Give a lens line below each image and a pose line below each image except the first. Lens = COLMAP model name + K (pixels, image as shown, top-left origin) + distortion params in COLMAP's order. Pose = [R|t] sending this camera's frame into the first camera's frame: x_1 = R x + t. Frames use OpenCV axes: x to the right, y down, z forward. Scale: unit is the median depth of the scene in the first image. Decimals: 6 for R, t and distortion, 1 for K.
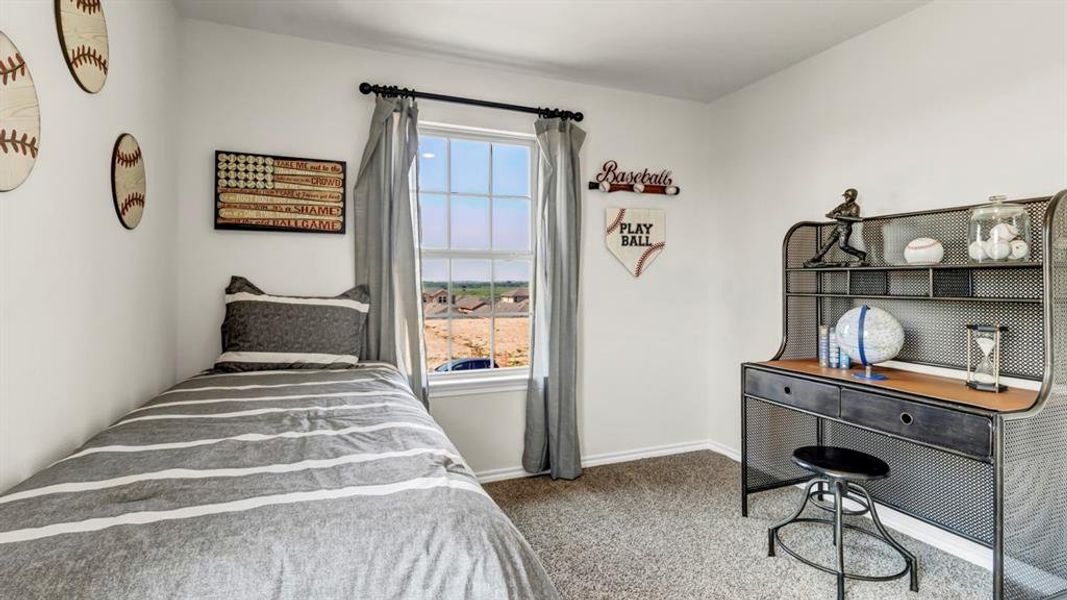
lens RADIAL K [[512.3, 0, 539.9], [0, 512.3, 281.6], [0, 0, 1]] dist [0.000671, 0.000103]
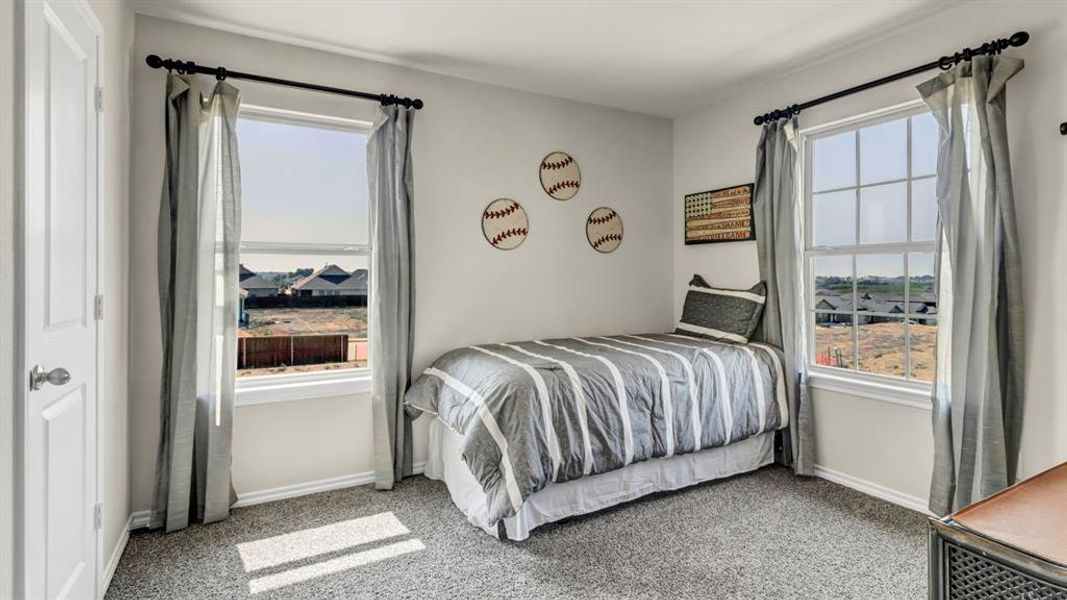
lens RADIAL K [[512.3, 0, 537.0], [0, 512.3, 279.5], [0, 0, 1]] dist [0.000671, 0.000103]
pose [[0.120005, 0.003897, -0.992766, 0.849151], [0.003299, 0.999985, 0.004325, -0.003593], [0.992768, -0.003794, 0.119990, 0.336334]]
